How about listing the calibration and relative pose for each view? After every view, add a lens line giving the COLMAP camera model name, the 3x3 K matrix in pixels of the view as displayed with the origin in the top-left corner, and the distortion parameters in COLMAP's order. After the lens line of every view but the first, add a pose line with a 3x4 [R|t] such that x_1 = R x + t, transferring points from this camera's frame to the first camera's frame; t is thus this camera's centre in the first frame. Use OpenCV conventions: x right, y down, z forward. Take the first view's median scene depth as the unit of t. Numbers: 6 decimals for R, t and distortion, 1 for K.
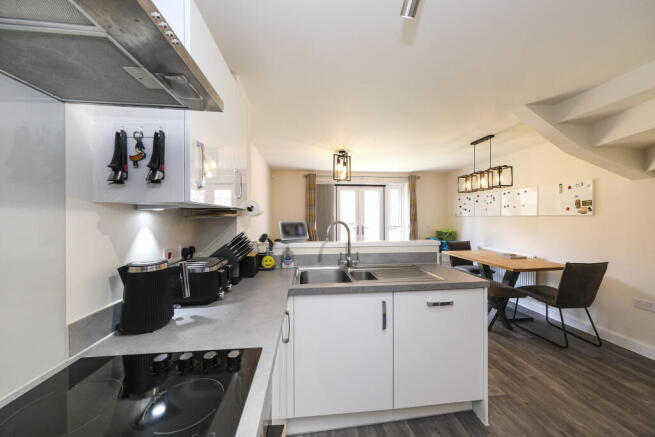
lens RADIAL K [[219.8, 0, 334.5], [0, 219.8, 217.6], [0, 0, 1]] dist [0.000271, -0.000139]
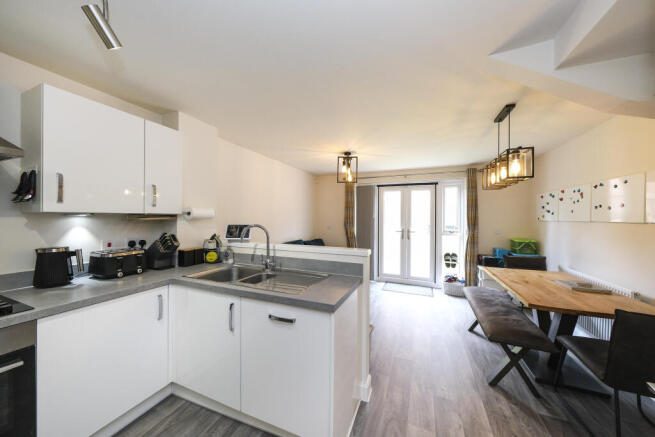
lens RADIAL K [[219.8, 0, 348.9], [0, 219.8, 217.6], [0, 0, 1]] dist [0.000271, -0.000139]
pose [[0.889132, 0.010558, -0.457528, 0.407676], [-0.012209, 0.999925, -0.000652, -0.010410], [0.457487, 0.006166, 0.889195, 0.112659]]
